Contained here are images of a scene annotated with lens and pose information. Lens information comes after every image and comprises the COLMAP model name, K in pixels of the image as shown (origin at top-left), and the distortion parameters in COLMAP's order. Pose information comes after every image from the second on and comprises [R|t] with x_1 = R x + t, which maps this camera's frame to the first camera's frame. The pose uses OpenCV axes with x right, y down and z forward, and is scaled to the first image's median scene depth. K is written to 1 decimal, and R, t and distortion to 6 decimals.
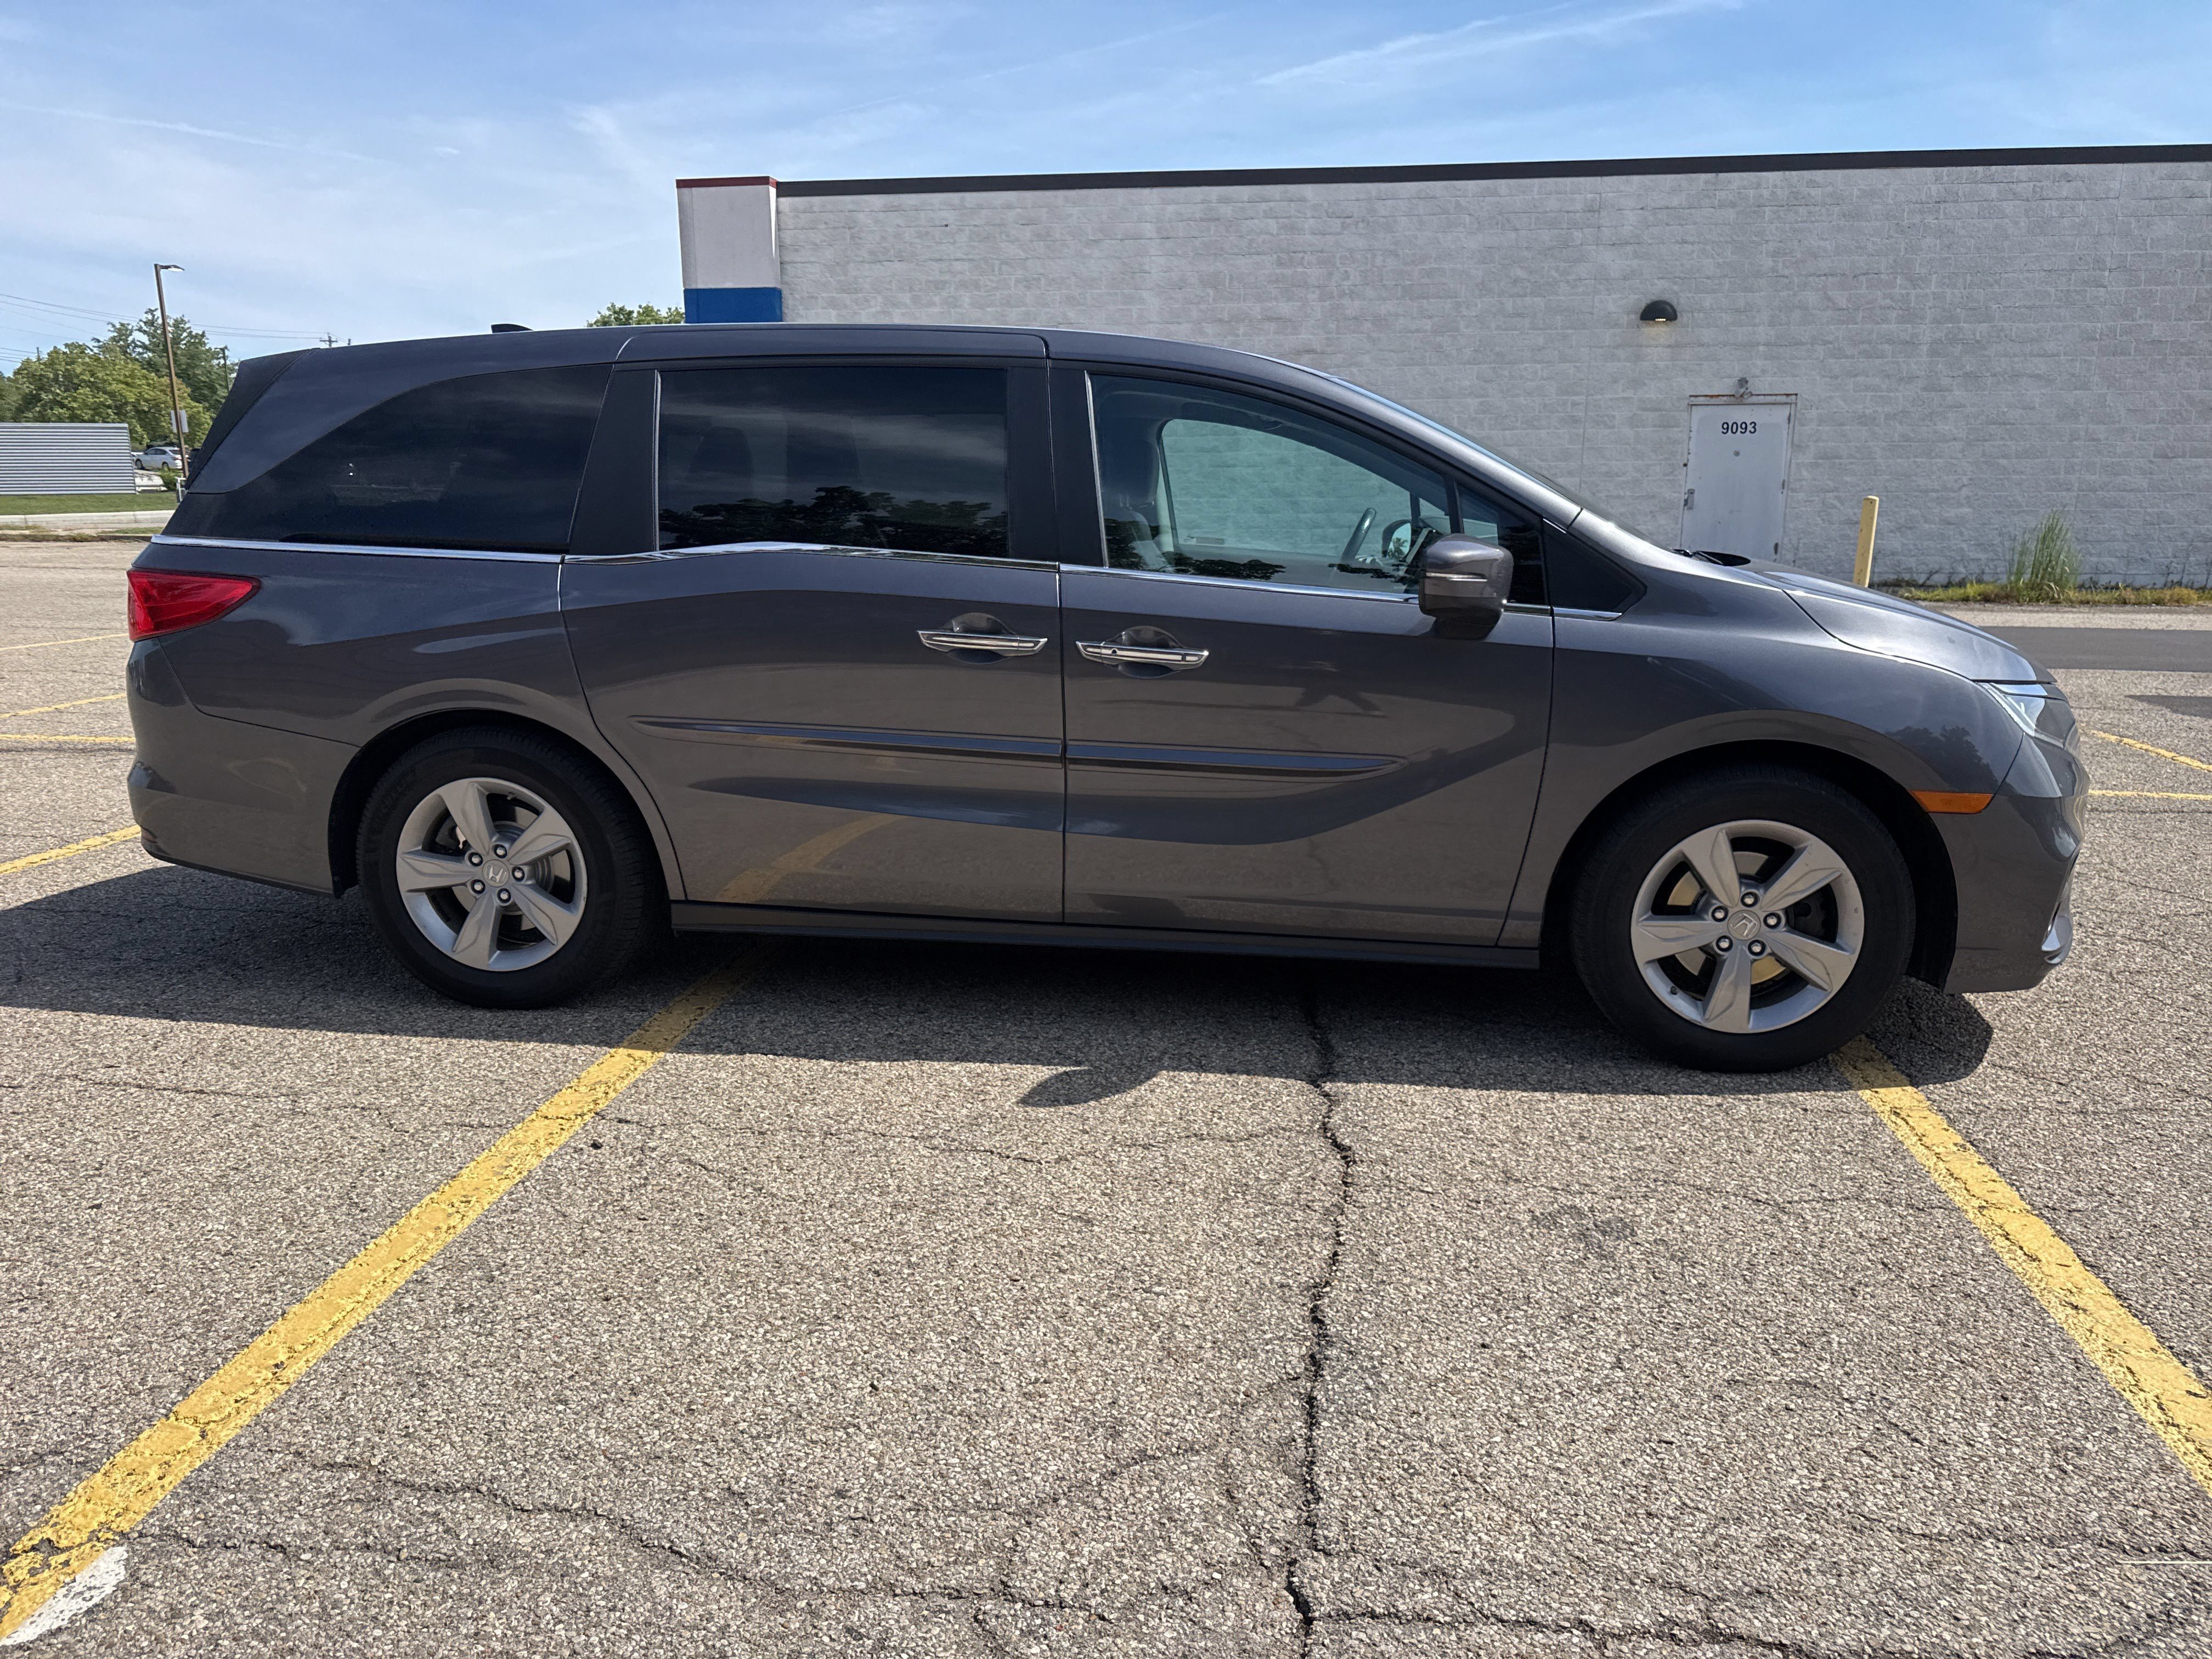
lens RADIAL K [[1551.5, 0, 1104.5], [0, 1551.5, 842.0], [0, 0, 1]] dist [0.021500, -0.027048]
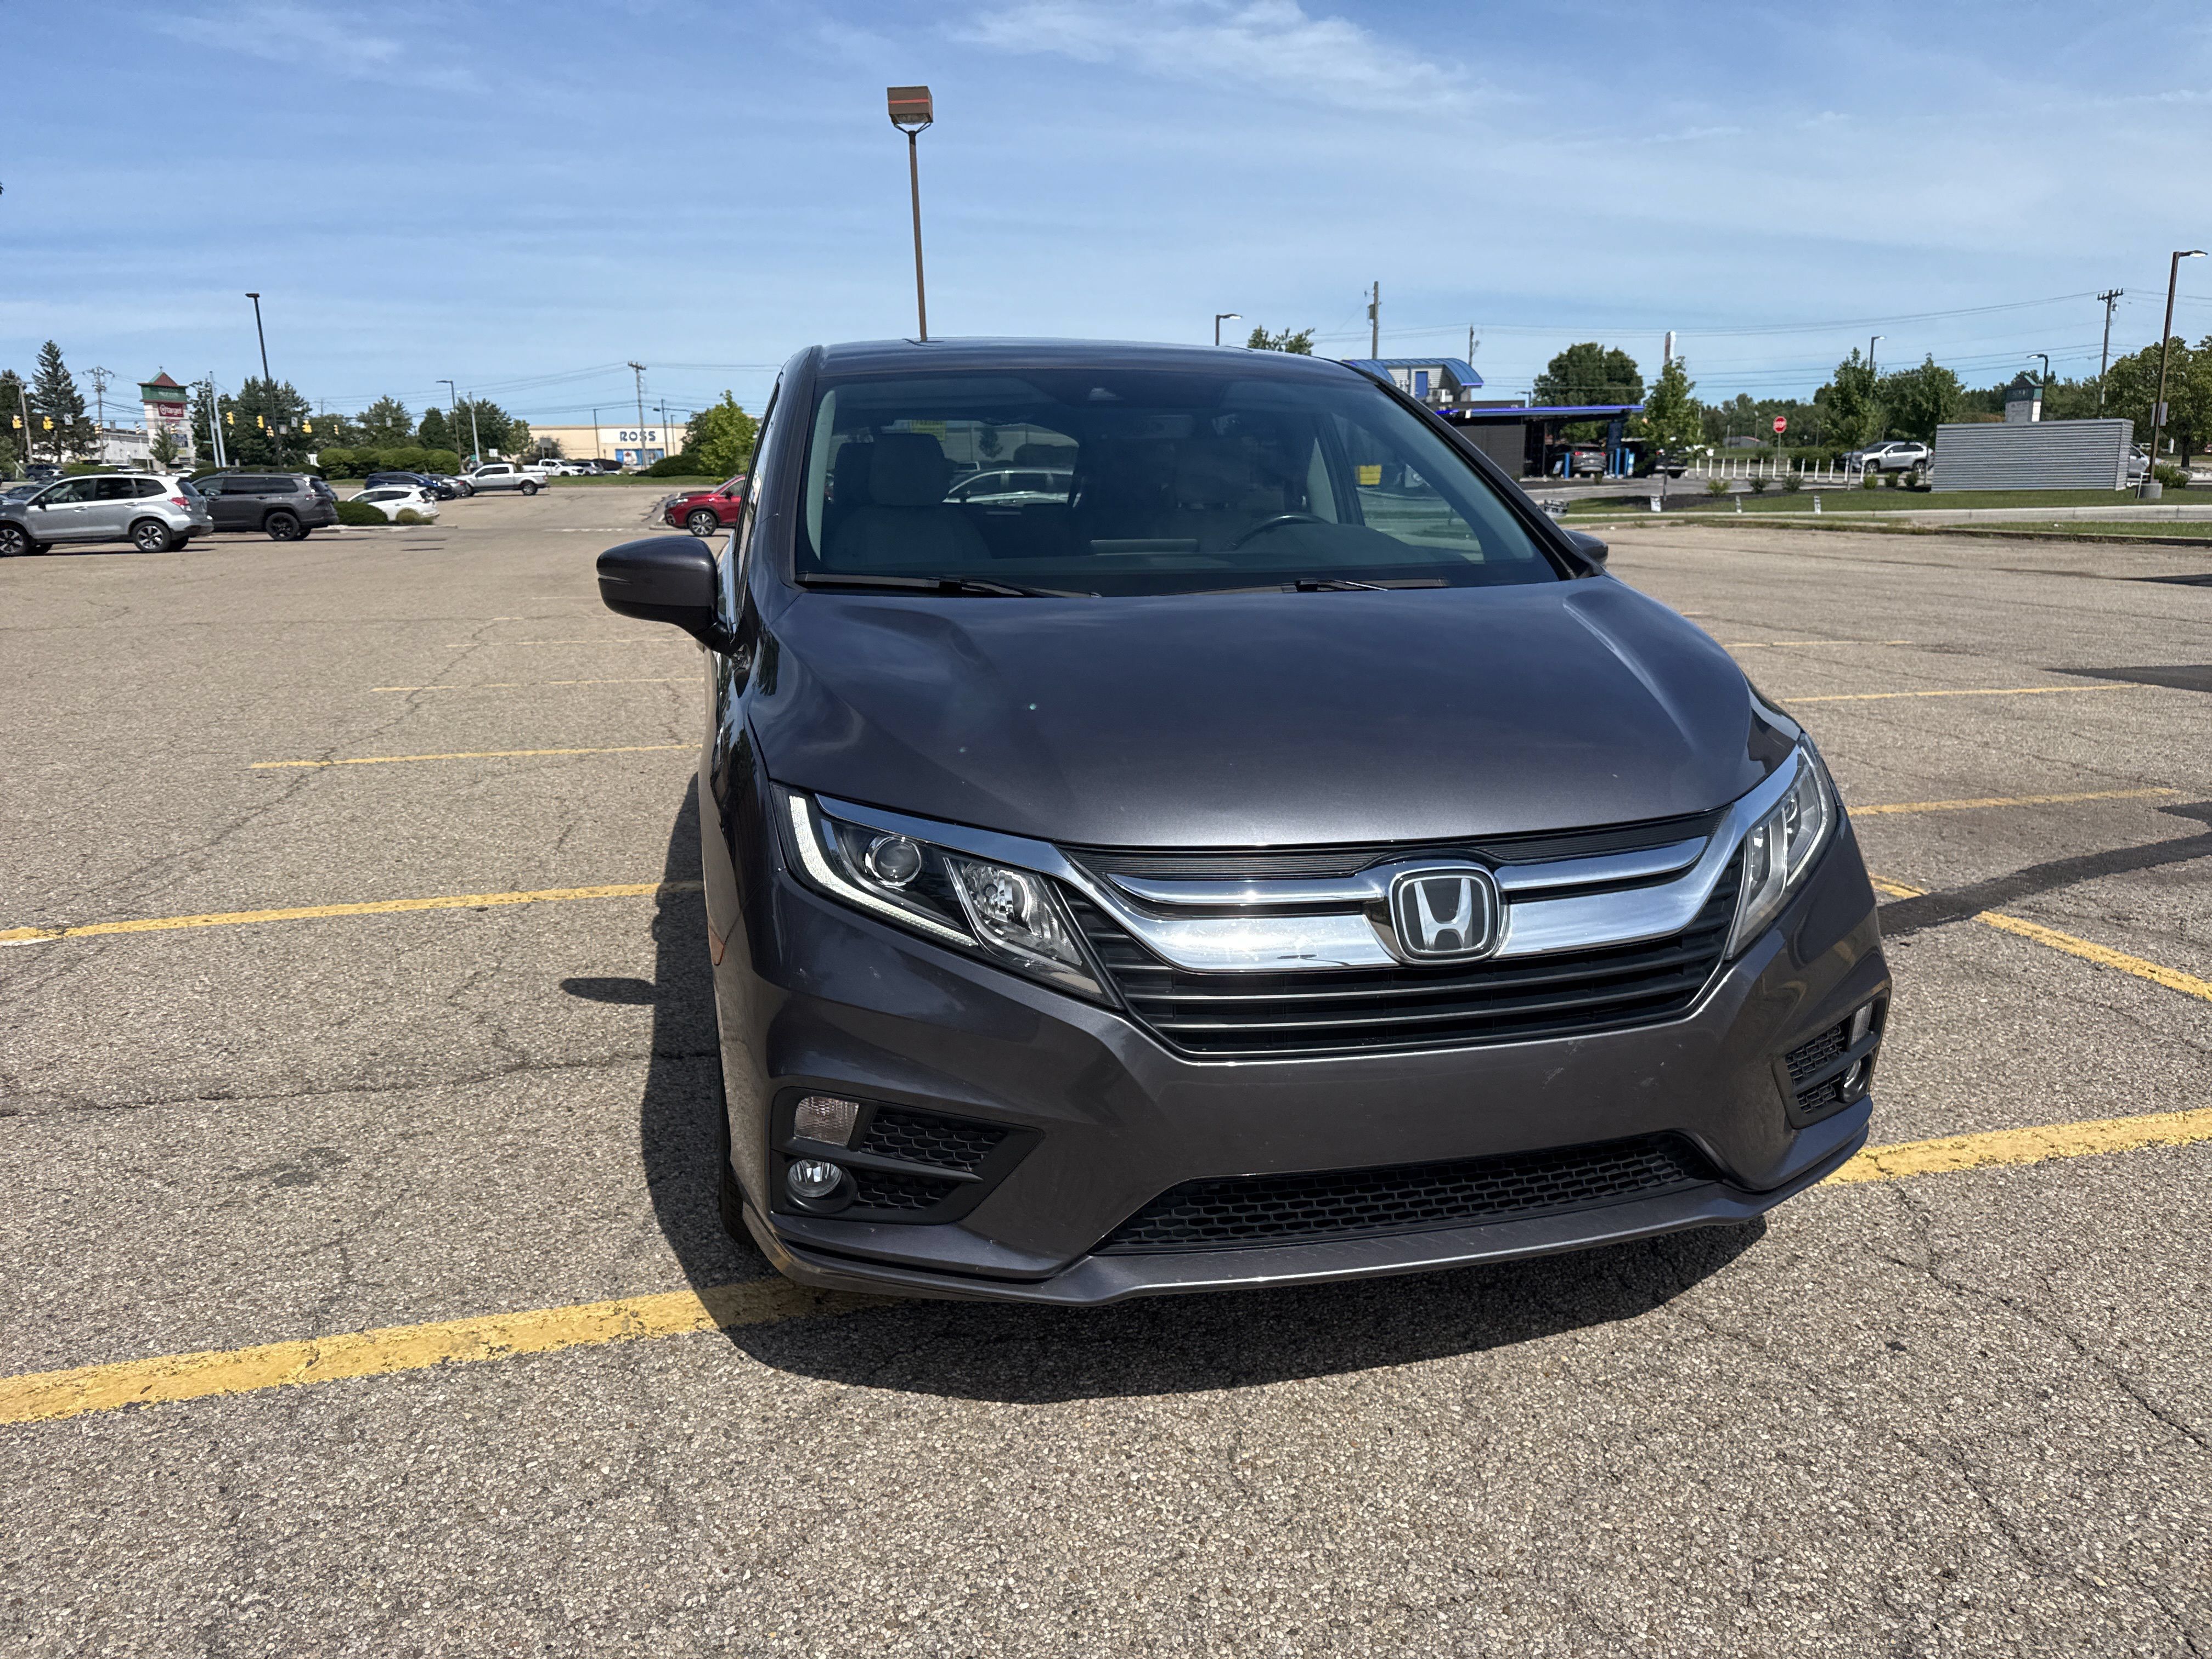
lens RADIAL K [[1551.5, 0, 1110.4], [0, 1551.5, 821.6], [0, 0, 1]] dist [0.021500, -0.027048]
pose [[0.375250, 0.192020, -0.906816, 1.062436], [-0.200810, 0.971915, 0.122708, -0.170297], [0.904911, 0.136052, 0.403270, 0.755193]]
